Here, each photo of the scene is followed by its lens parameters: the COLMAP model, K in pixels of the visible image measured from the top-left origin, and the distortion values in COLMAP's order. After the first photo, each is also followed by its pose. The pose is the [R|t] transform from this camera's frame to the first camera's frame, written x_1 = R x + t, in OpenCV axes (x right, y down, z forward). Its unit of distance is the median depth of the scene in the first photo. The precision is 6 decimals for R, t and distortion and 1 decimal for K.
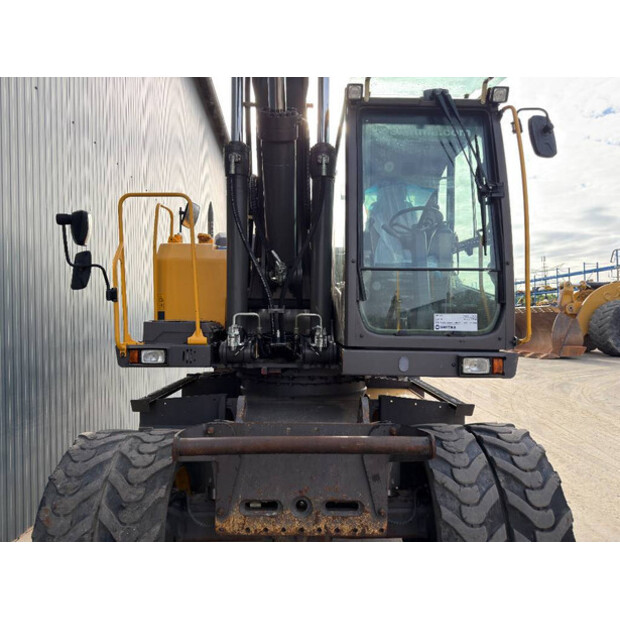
lens RADIAL K [[438.7, 0, 310.6], [0, 438.7, 314.2], [0, 0, 1]] dist [0.052487, -0.050217]
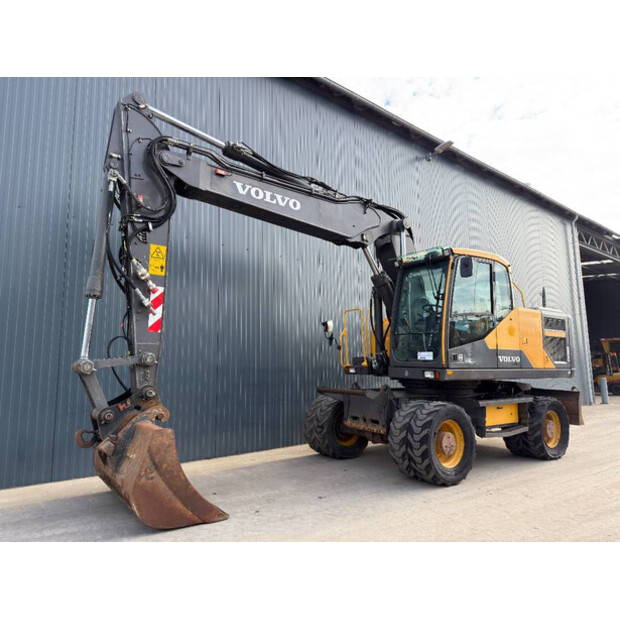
lens RADIAL K [[438.7, 0, 312.5], [0, 438.7, 309.8], [0, 0, 1]] dist [0.052487, -0.050217]
pose [[0.588381, -0.097313, -0.802707, 1.741435], [0.007967, 0.993381, -0.114589, 0.036029], [0.808544, 0.061027, 0.585262, -0.808465]]
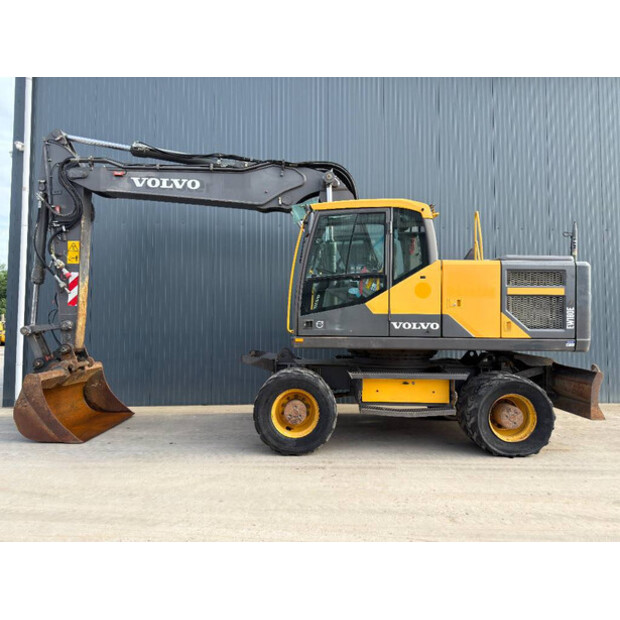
lens RADIAL K [[438.7, 0, 308.9], [0, 438.7, 308.7], [0, 0, 1]] dist [0.052487, -0.050217]
pose [[-0.004030, -0.023273, -0.999721, 2.364481], [0.007909, 0.999697, -0.023304, 0.000942], [0.999961, -0.008000, -0.003845, 0.991419]]
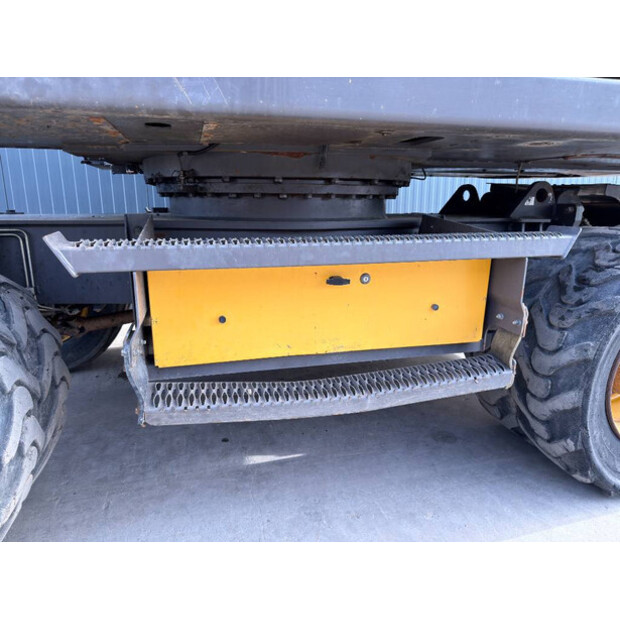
lens RADIAL K [[438.7, 0, 309.1], [0, 438.7, 309.7], [0, 0, 1]] dist [0.052487, -0.050217]
pose [[0.238280, 0.244021, -0.940040, 0.835224], [0.005435, 0.967570, 0.252545, 0.200751], [0.971181, -0.065285, 0.229227, 1.272002]]
